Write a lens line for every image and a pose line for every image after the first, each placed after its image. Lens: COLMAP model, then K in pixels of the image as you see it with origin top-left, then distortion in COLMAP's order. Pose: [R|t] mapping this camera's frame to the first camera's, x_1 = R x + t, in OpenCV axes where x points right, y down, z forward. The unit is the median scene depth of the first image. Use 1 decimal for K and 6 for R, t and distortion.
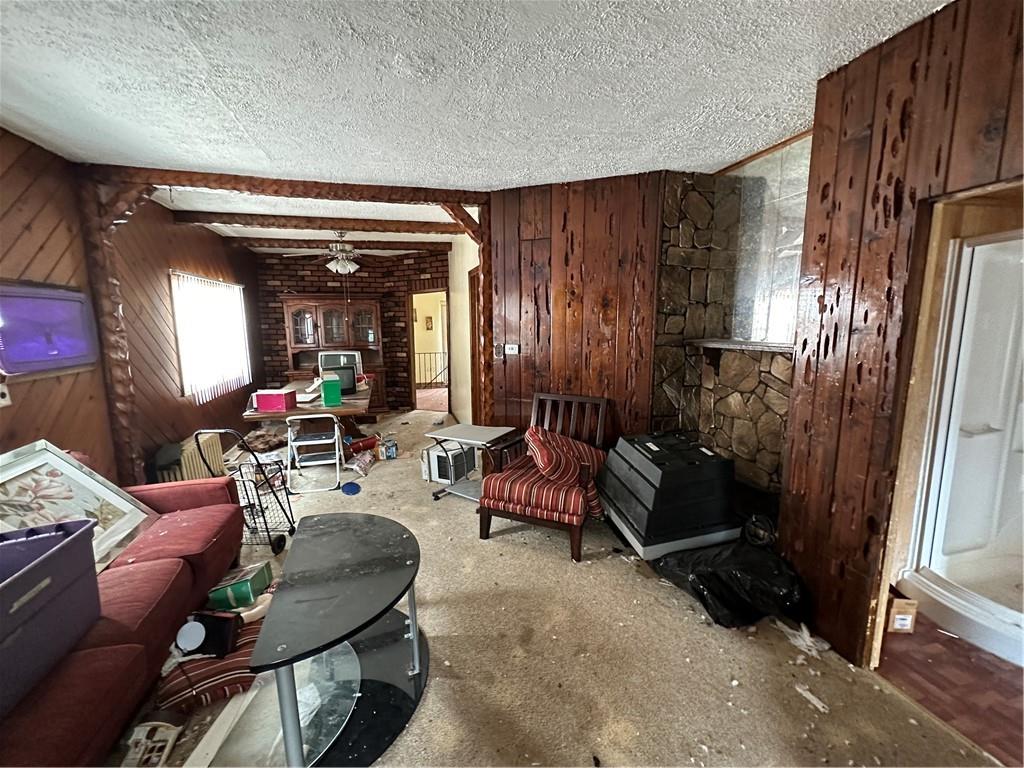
lens RADIAL K [[411.8, 0, 508.3], [0, 411.8, 380.6], [0, 0, 1]] dist [-0.002895, -0.000114]
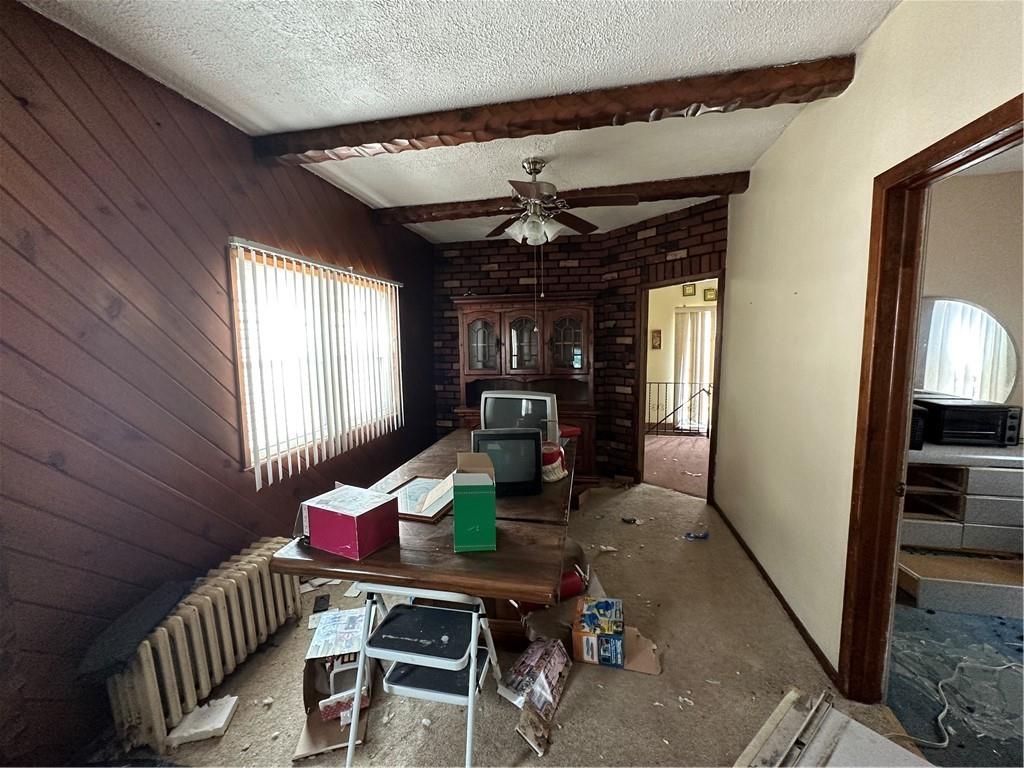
lens RADIAL K [[411.8, 0, 507.5], [0, 411.8, 386.0], [0, 0, 1]] dist [-0.002895, -0.000114]
pose [[0.886193, 0.046000, -0.461026, -0.138542], [-0.059684, 0.998103, -0.015138, -0.052070], [0.459455, 0.040931, 0.887257, 0.402010]]
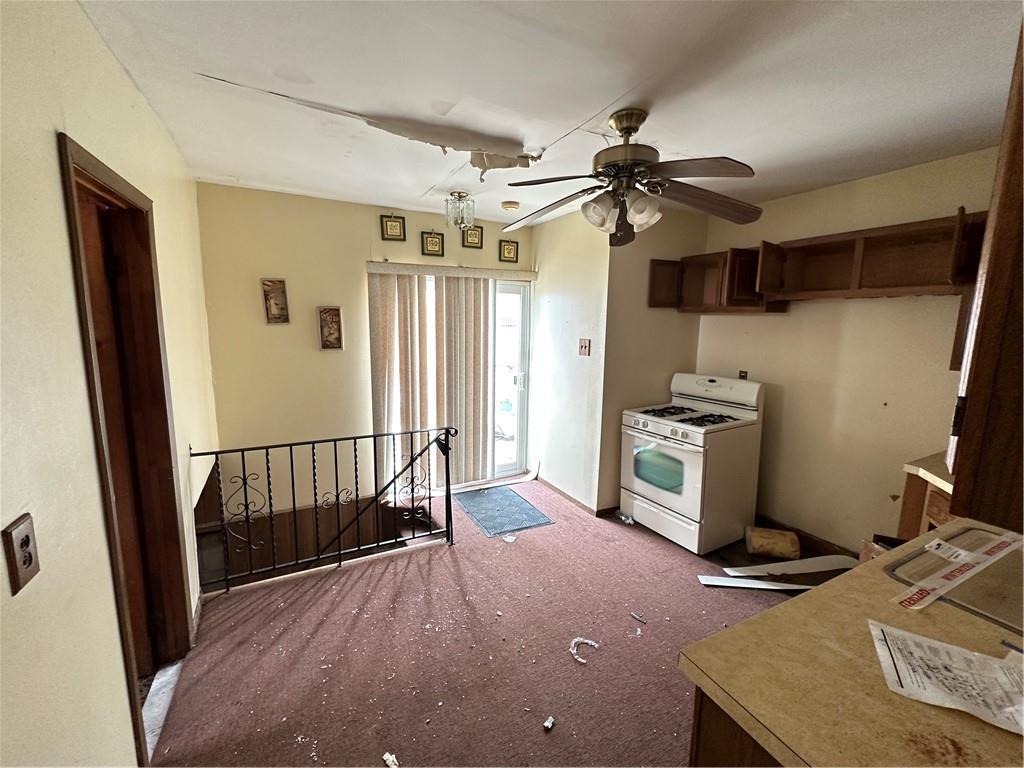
lens RADIAL K [[411.8, 0, 510.7], [0, 411.8, 385.9], [0, 0, 1]] dist [-0.002895, -0.000114]
pose [[0.982283, -0.004461, 0.187351, -0.159061], [0.005509, 0.999972, -0.005072, -0.101409], [-0.187323, 0.006015, 0.982280, 0.740928]]
